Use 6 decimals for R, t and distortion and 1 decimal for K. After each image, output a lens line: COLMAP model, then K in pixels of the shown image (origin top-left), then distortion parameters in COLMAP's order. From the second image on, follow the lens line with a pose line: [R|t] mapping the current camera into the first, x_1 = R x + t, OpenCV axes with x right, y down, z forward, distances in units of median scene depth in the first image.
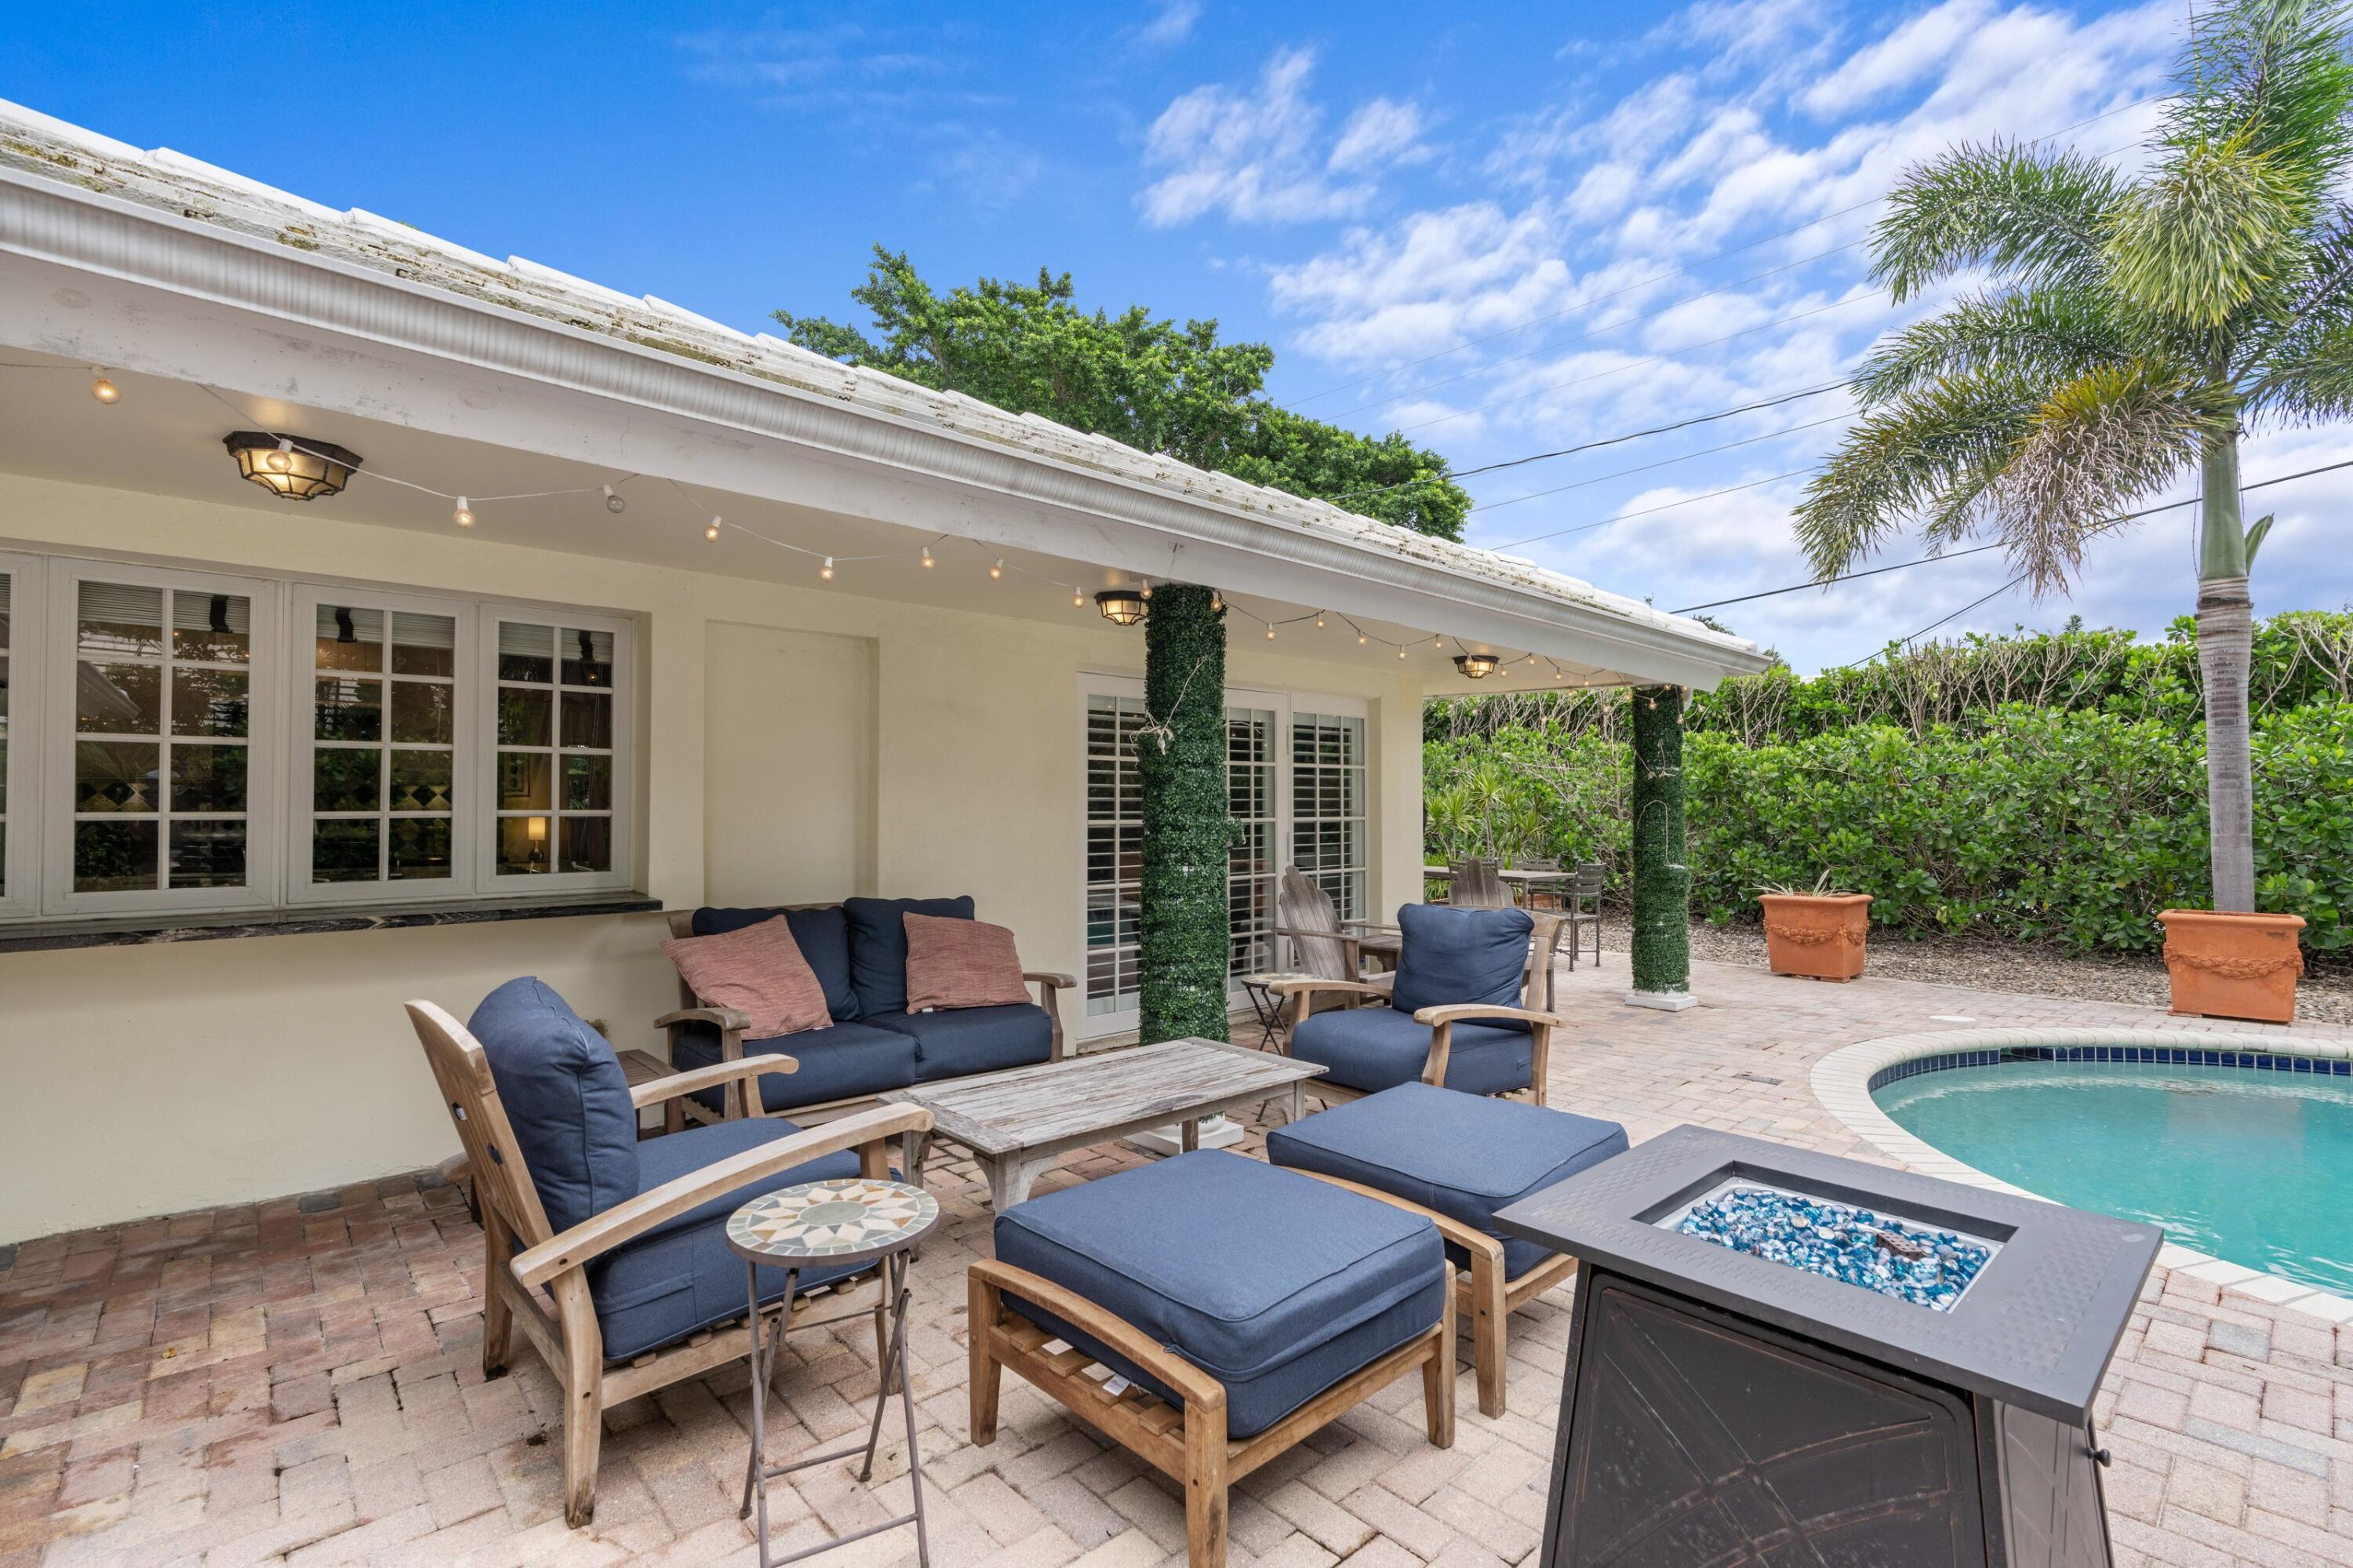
lens RADIAL K [[1065.7, 0, 1202.8], [0, 1065.7, 778.7], [0, 0, 1]] dist [-0.014326, 0.001756]
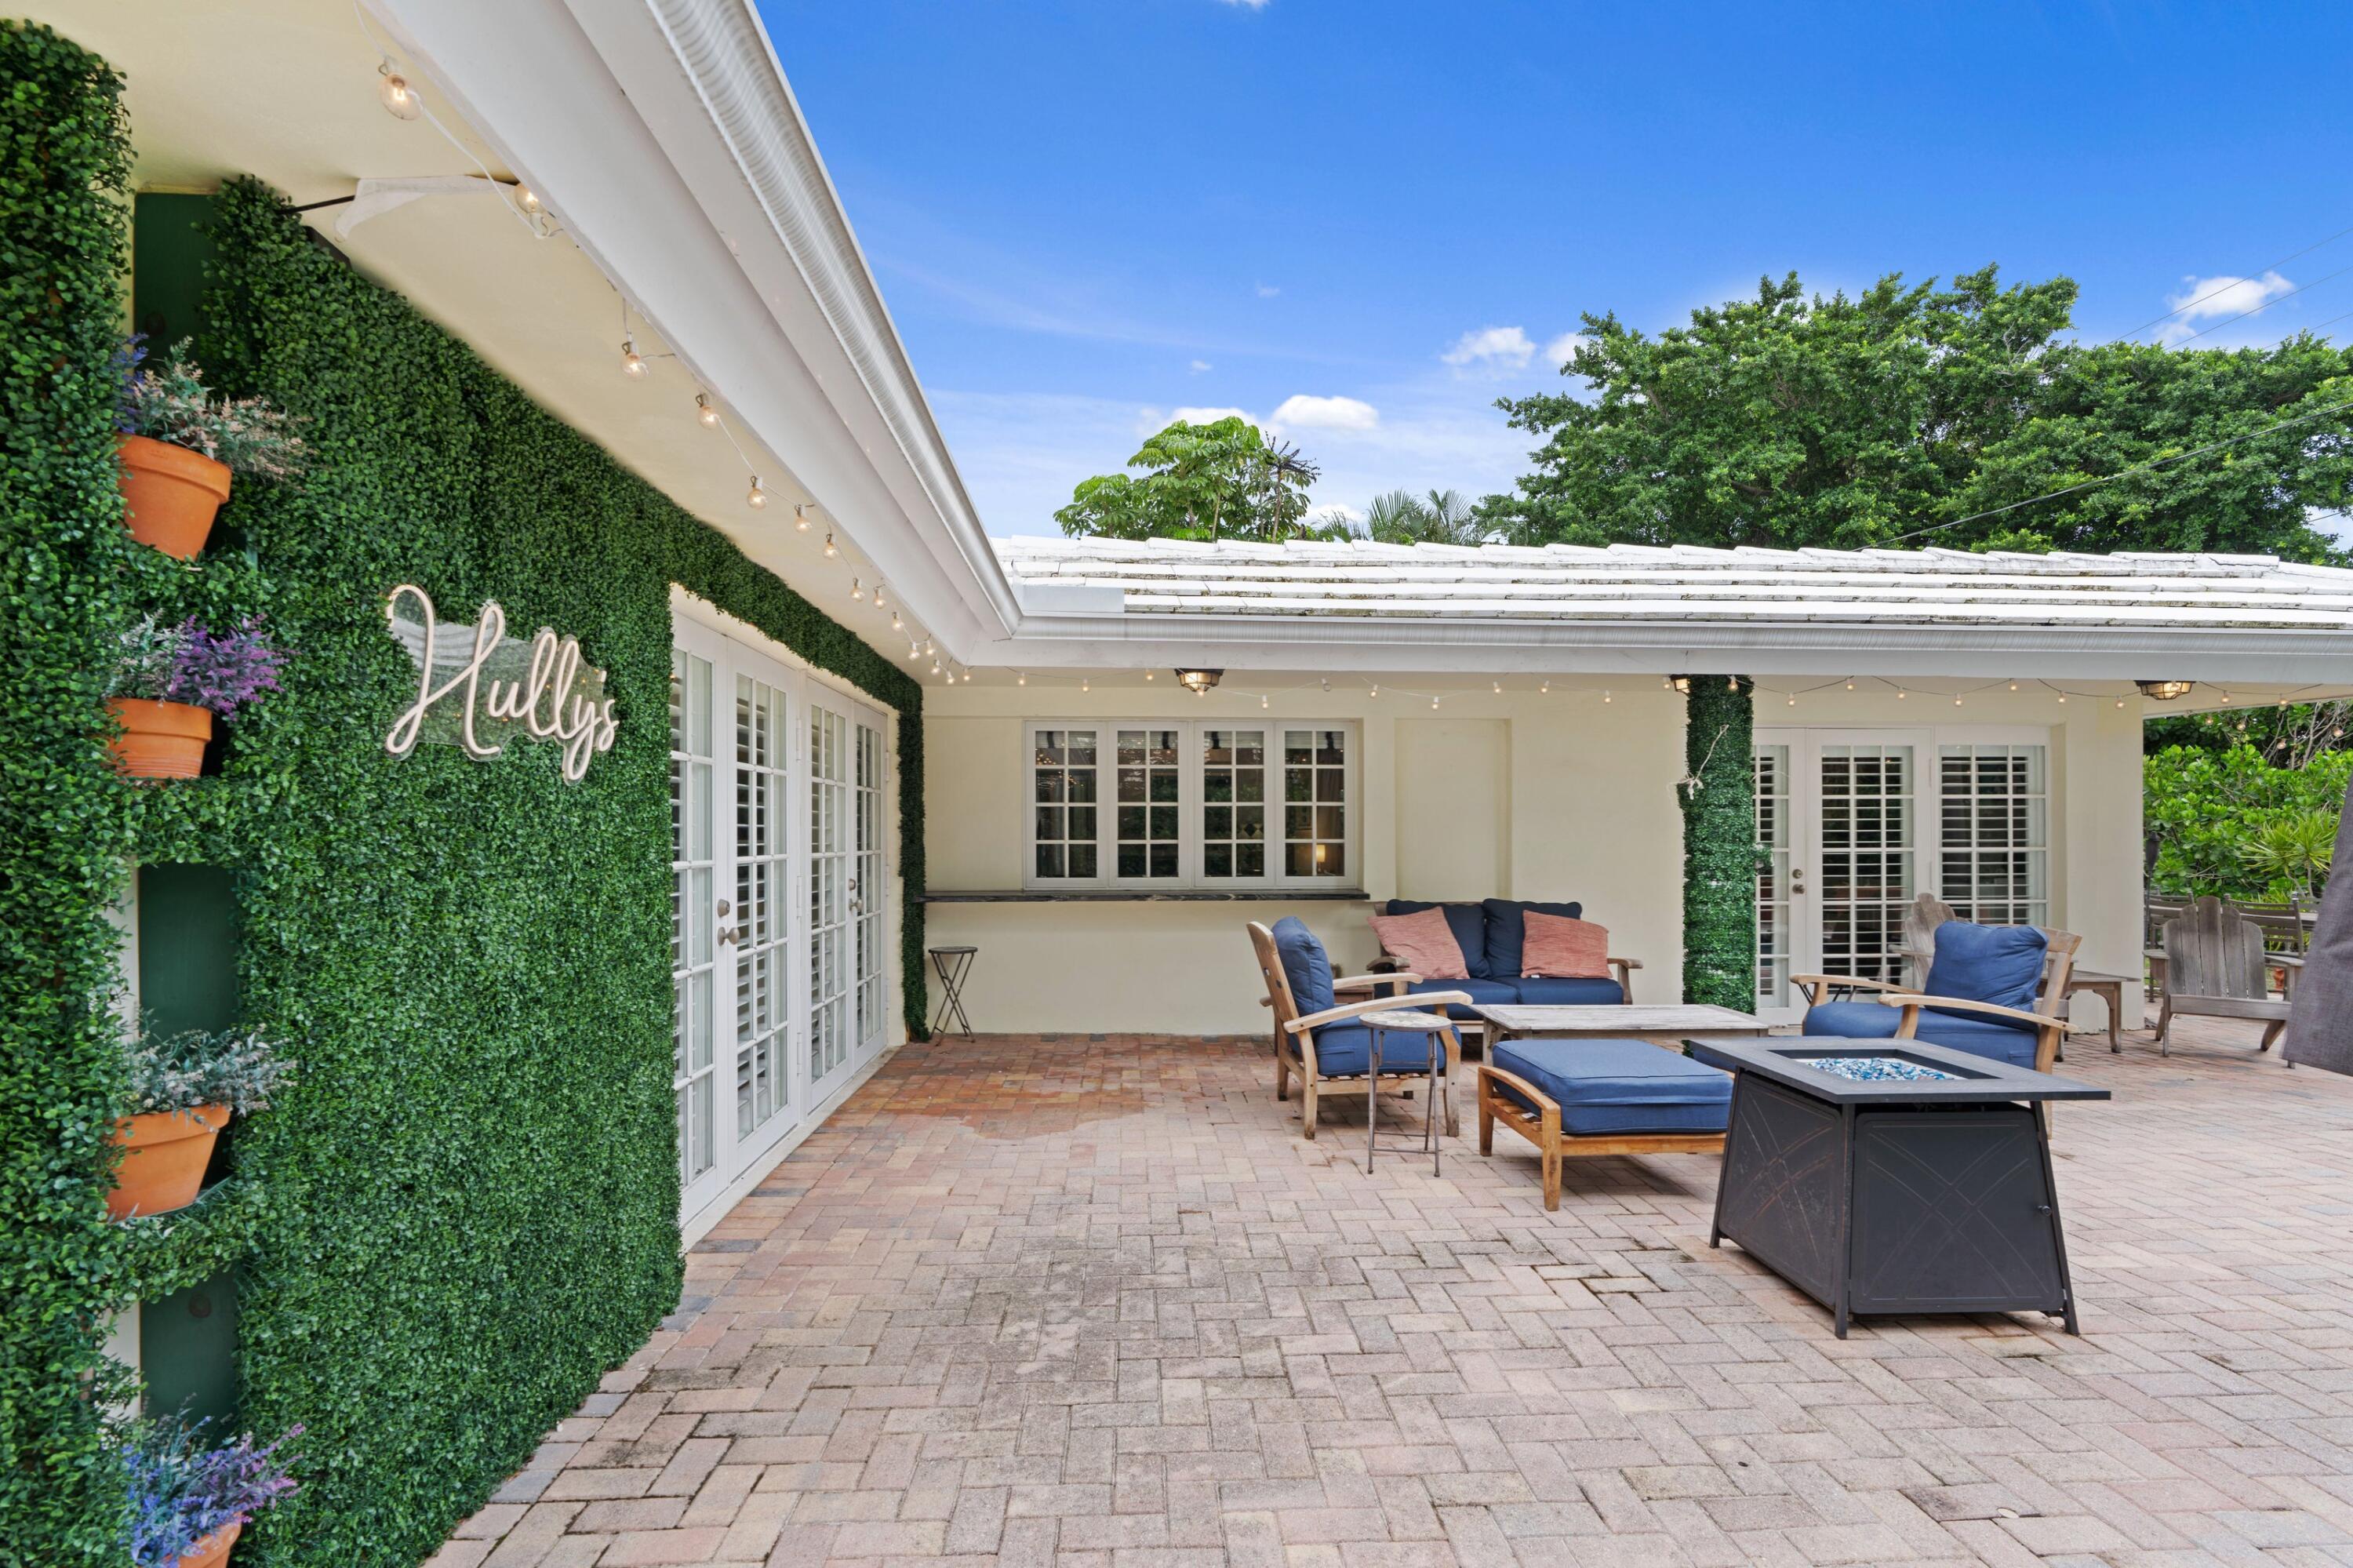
lens RADIAL K [[1065.7, 0, 1154.9], [0, 1065.7, 840.3], [0, 0, 1]] dist [-0.014326, 0.001756]
pose [[0.750273, 0.001906, -0.661126, 0.316678], [0.017731, 0.999578, 0.023003, -0.011886], [0.660891, -0.028981, 0.749923, -0.436989]]
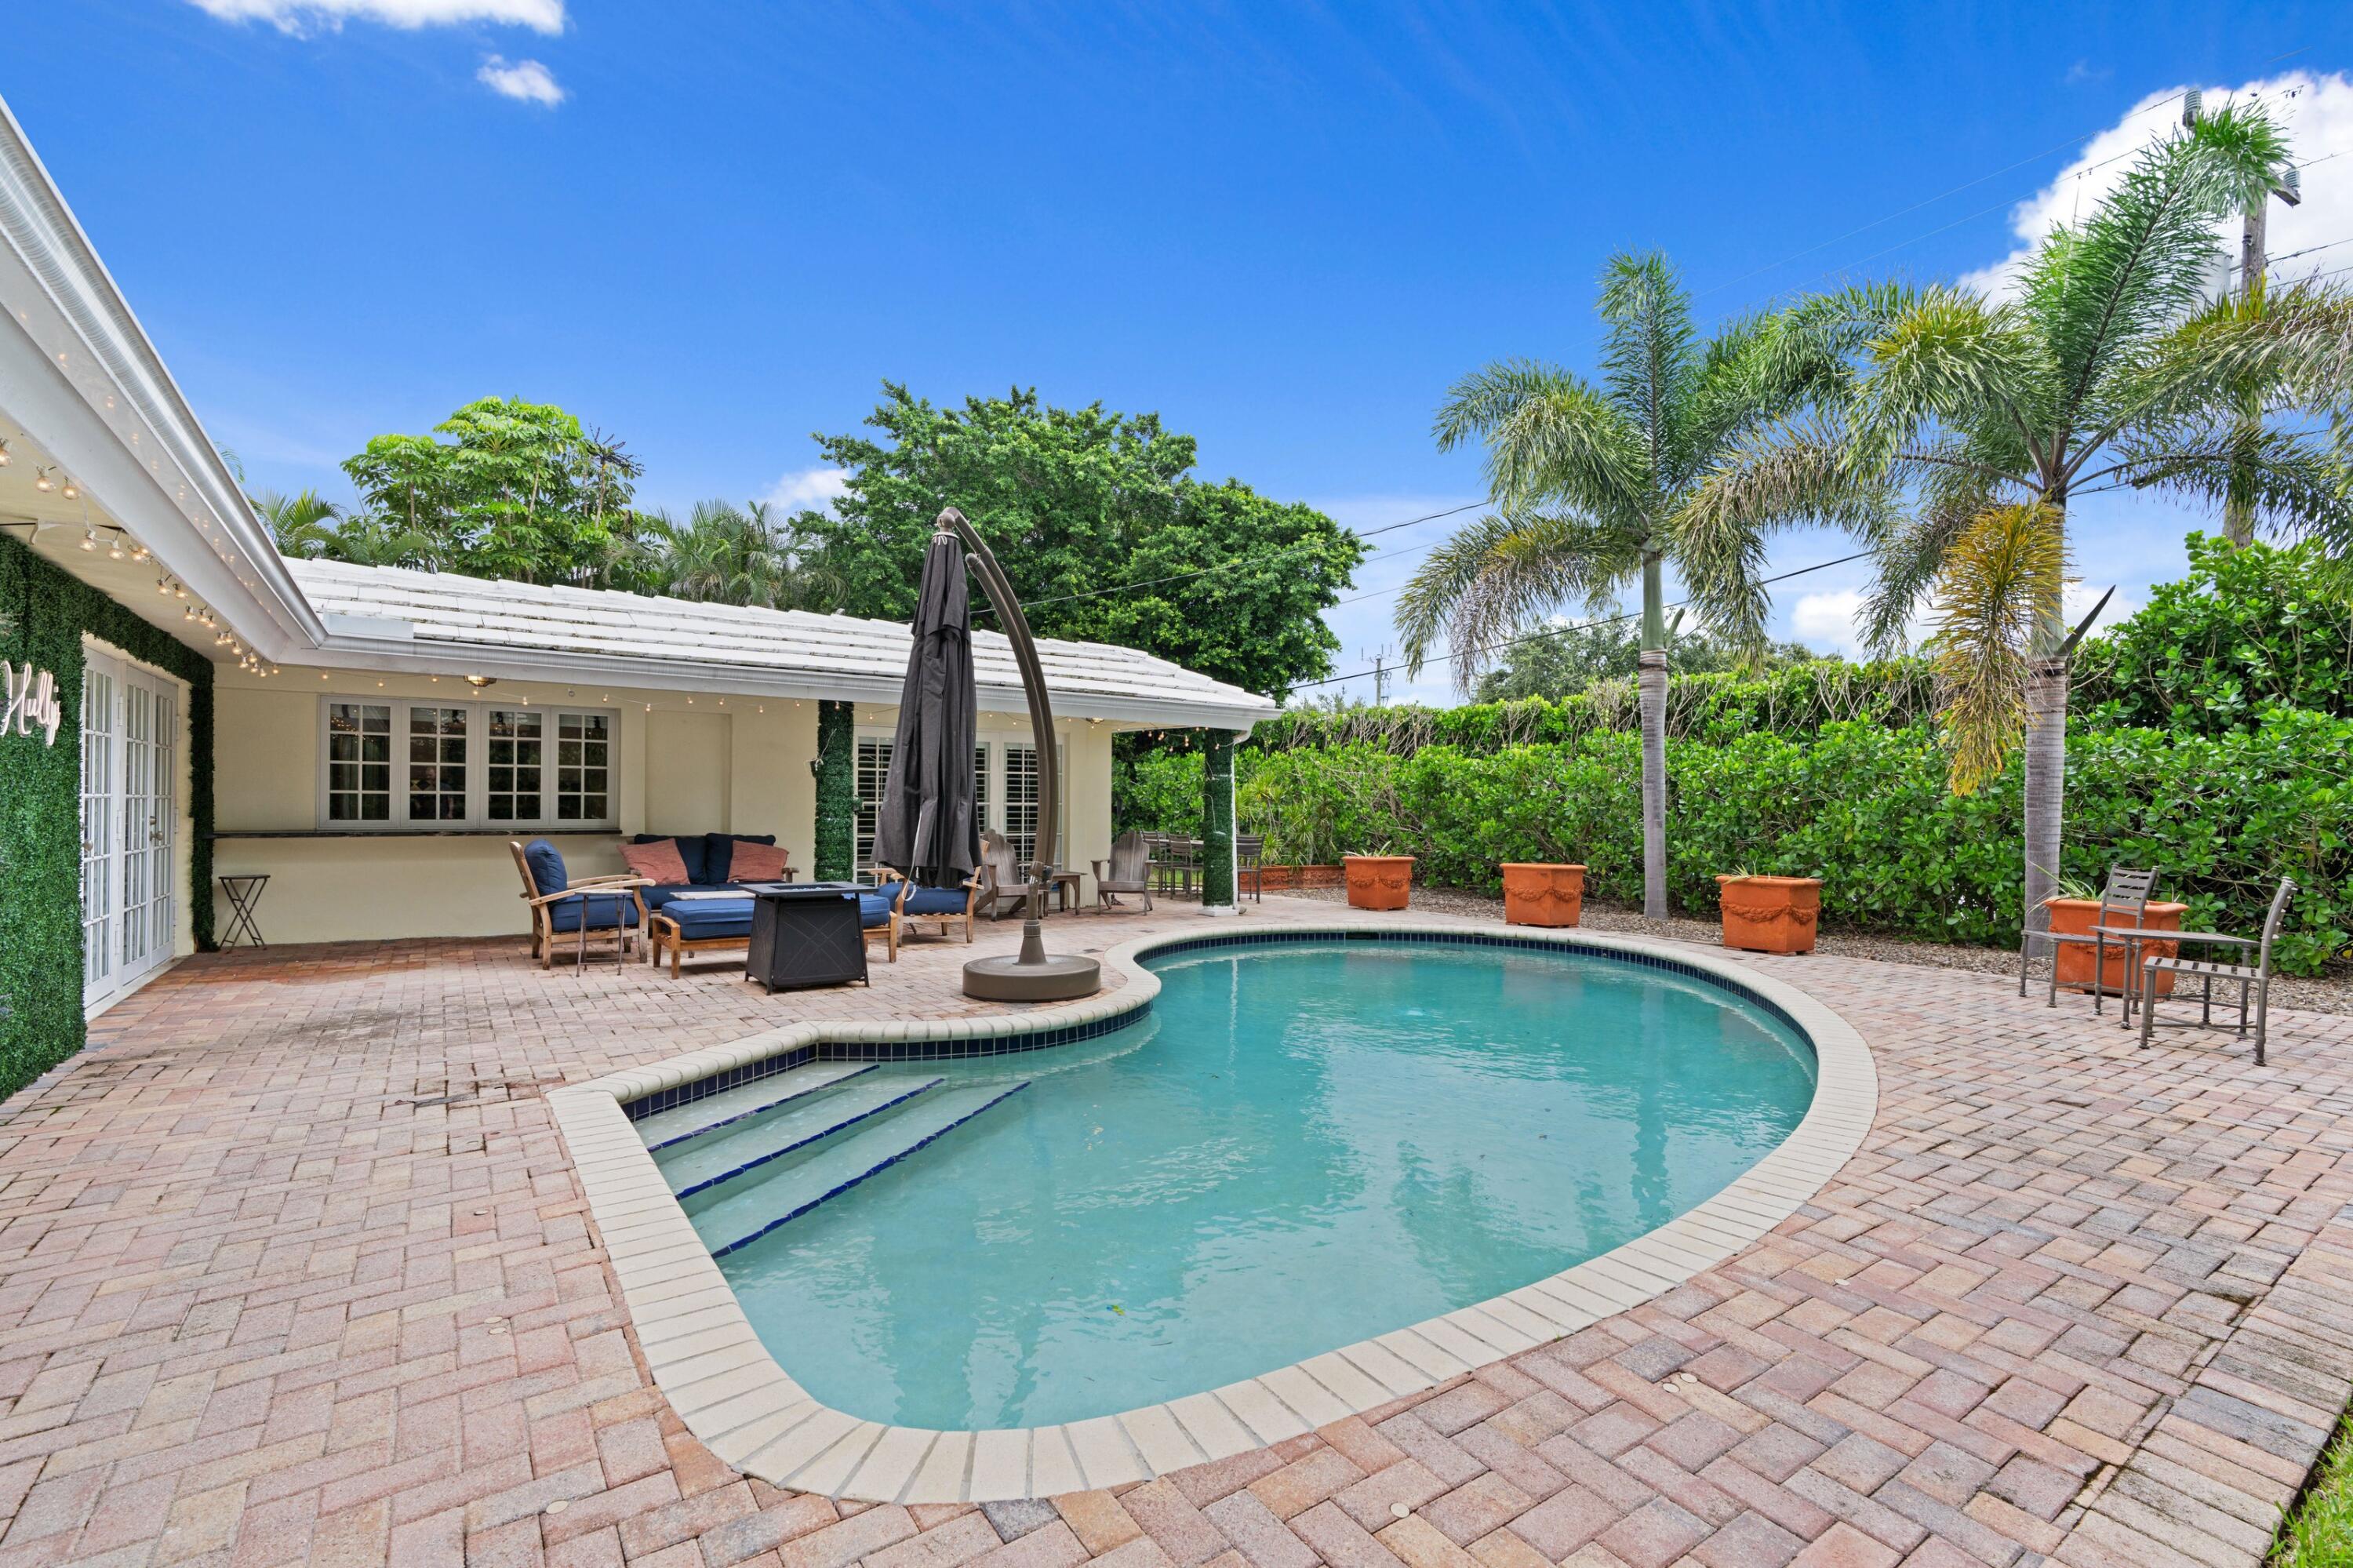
lens RADIAL K [[1065.7, 0, 1204.1], [0, 1065.7, 802.9], [0, 0, 1]] dist [-0.014326, 0.001756]
pose [[0.992535, 0.008301, -0.121675, 1.031273], [-0.005484, 0.999710, 0.023469, -0.010047], [0.121834, -0.022626, 0.992293, -1.157345]]
